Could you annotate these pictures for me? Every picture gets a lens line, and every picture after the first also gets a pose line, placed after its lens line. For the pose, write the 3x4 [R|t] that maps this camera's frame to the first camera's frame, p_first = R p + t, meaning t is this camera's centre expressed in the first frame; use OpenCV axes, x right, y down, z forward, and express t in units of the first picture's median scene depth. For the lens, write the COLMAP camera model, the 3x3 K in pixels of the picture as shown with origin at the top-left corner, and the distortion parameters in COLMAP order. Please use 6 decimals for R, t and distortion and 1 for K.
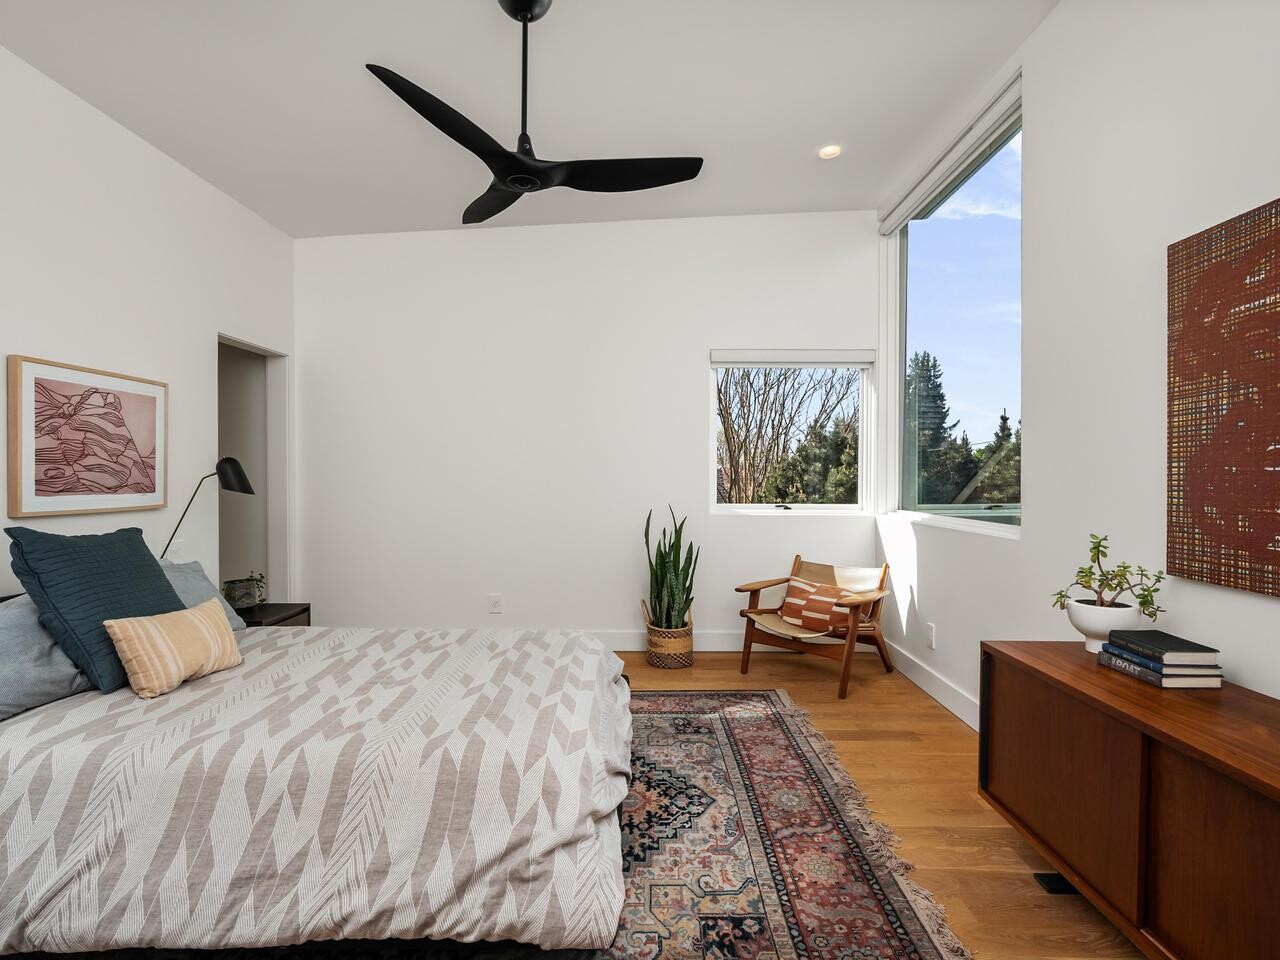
lens RADIAL K [[652.0, 0, 636.7], [0, 652.0, 486.6], [0, 0, 1]] dist [-0.005288, 0.000811]
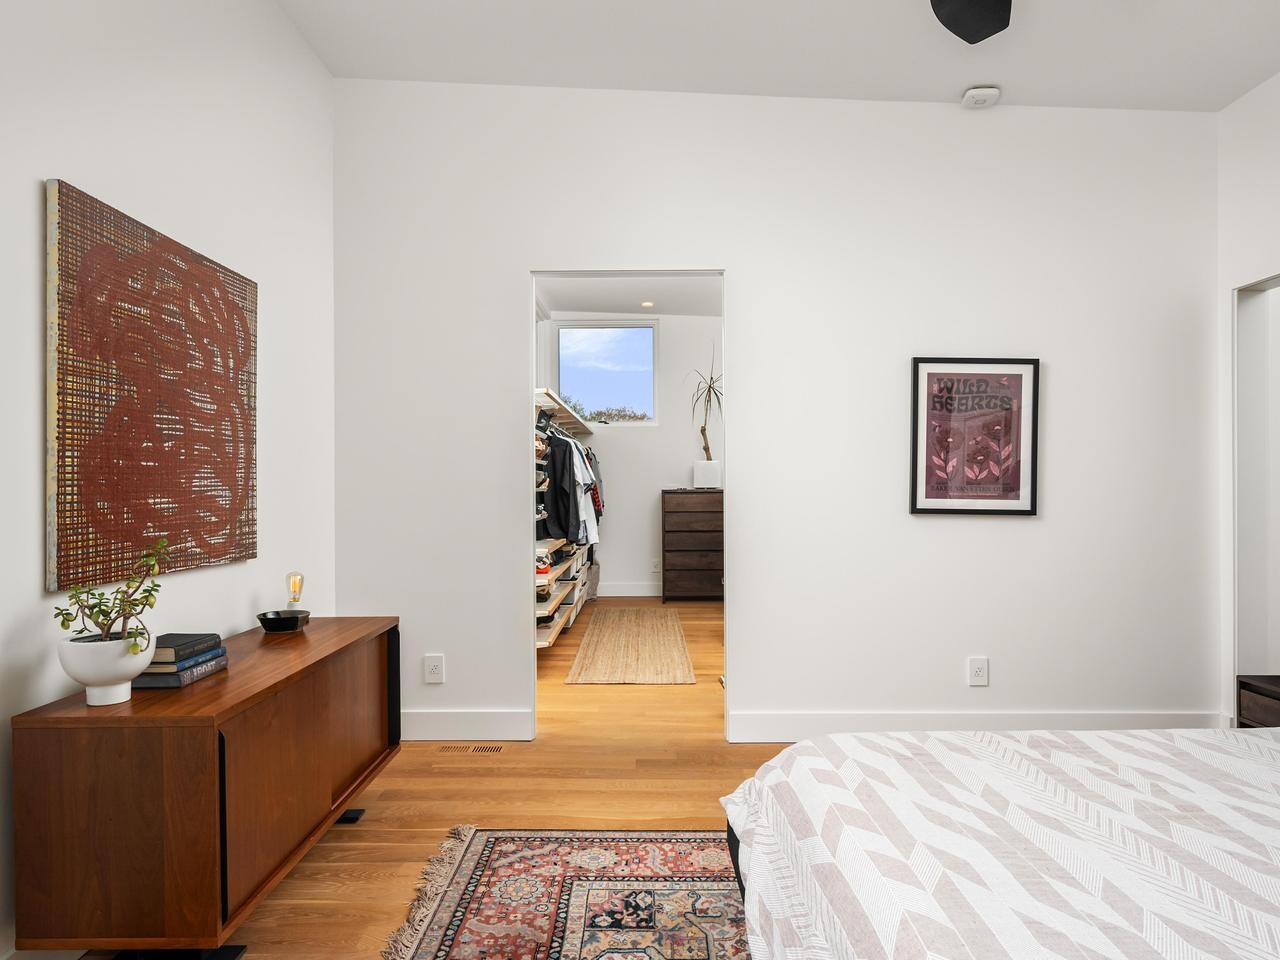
lens RADIAL K [[823.4, 0, 639.7], [0, 823.4, 486.8], [0, 0, 1]] dist [0.001962, 0.001908]
pose [[-0.999984, 0.004847, -0.002867, 0.092384], [0.004794, 0.999822, 0.018252, -0.006532], [0.002955, 0.018238, -0.999829, 1.711442]]
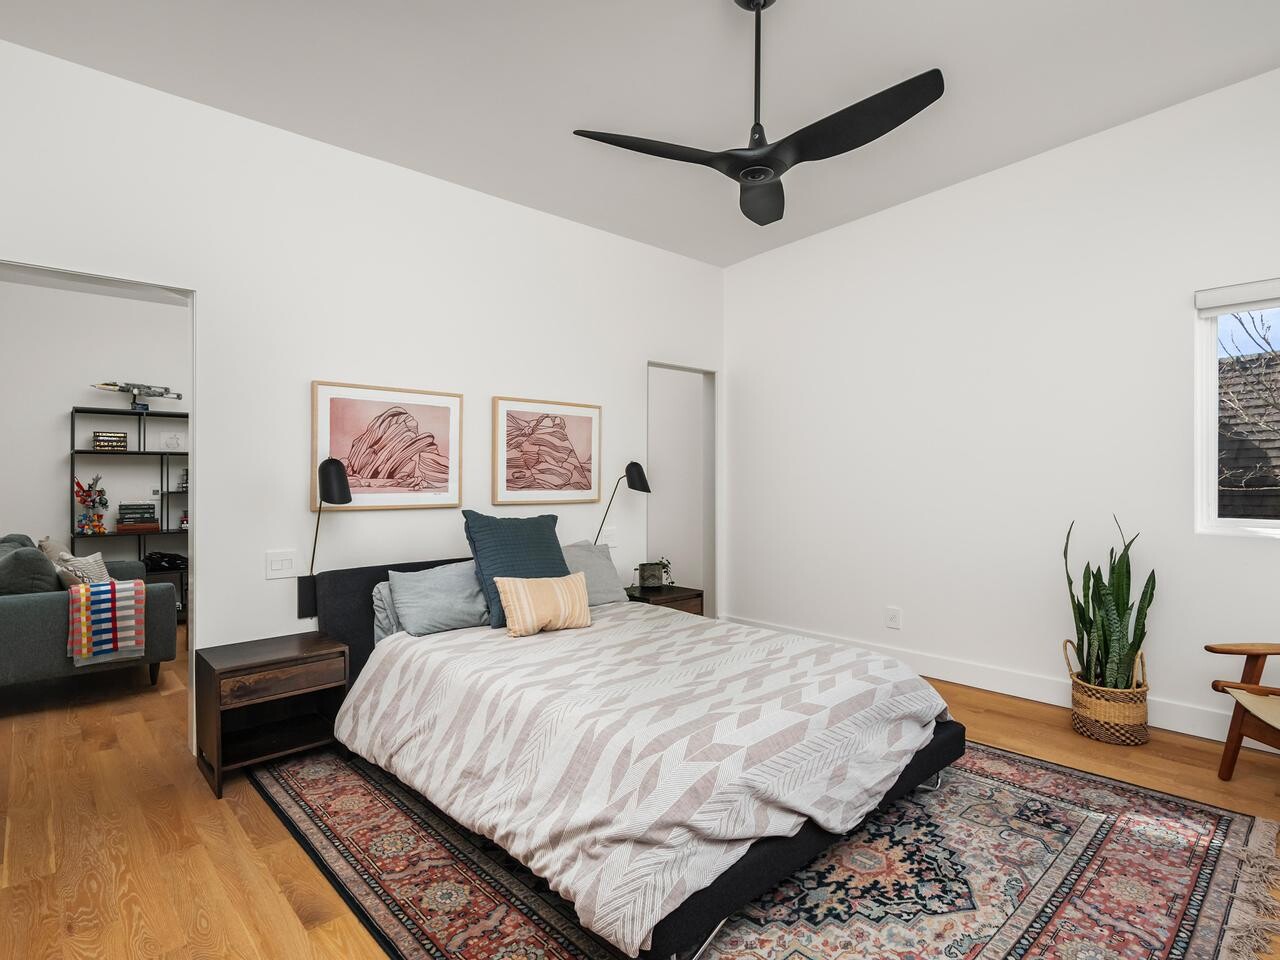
lens RADIAL K [[672.7, 0, 640.0], [0, 672.7, 480.0], [0, 0, 1]] dist [-0.001731, 0.001268]
pose [[0.685131, 0.001157, -0.728419, 0.443061], [-0.011729, 0.999887, -0.009444, 0.001717], [0.728326, 0.015014, 0.685067, 0.194913]]
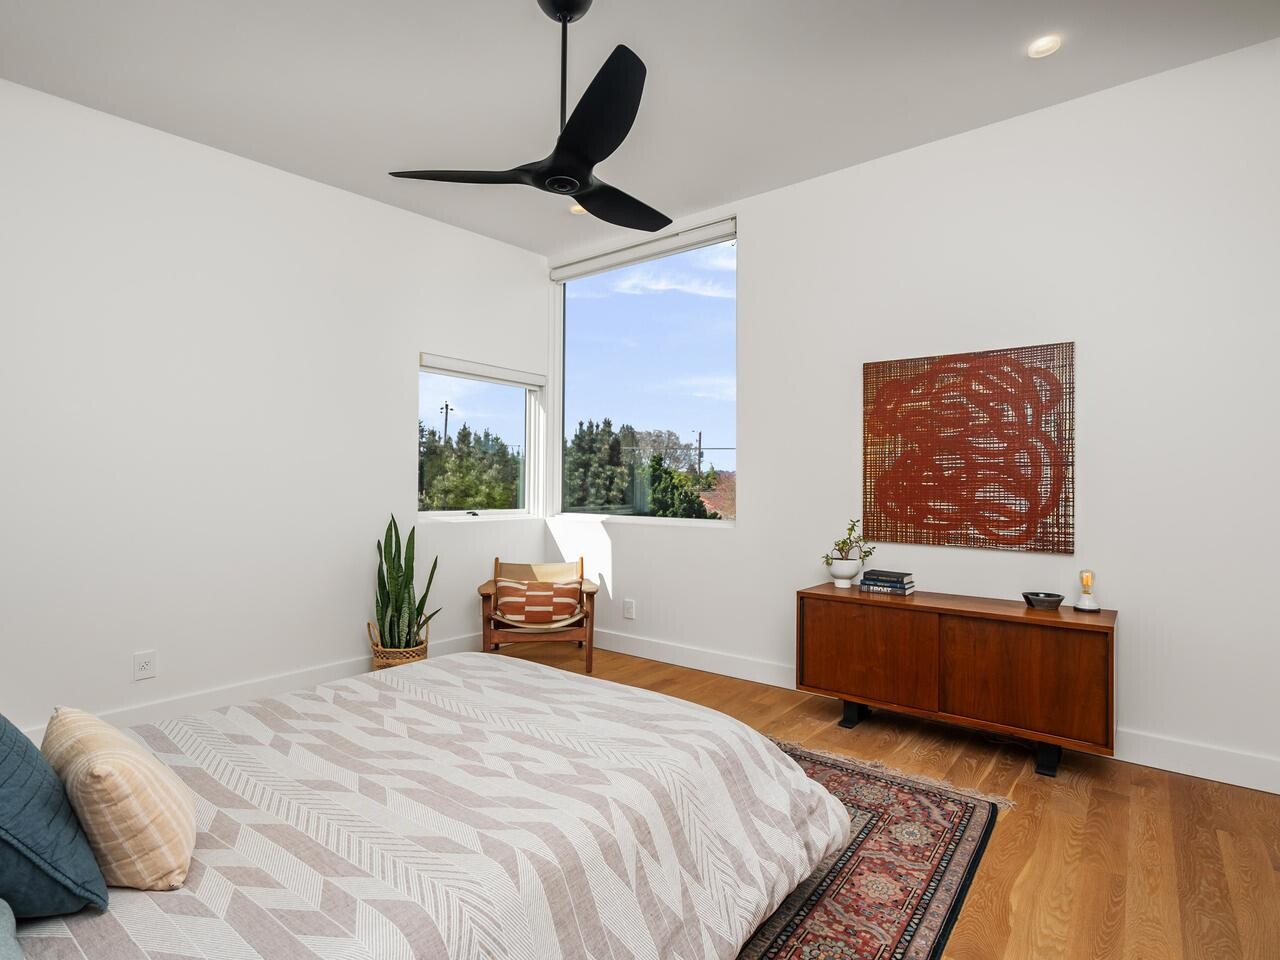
lens RADIAL K [[645.2, 0, 640.0], [0, 645.2, 480.0], [0, 0, 1]] dist [-0.001651, 0.000952]
pose [[0.606639, 0.011756, 0.794891, -0.880313], [0.004392, 0.999826, -0.018138, -0.003948], [-0.794966, 0.014494, 0.606481, 0.330563]]
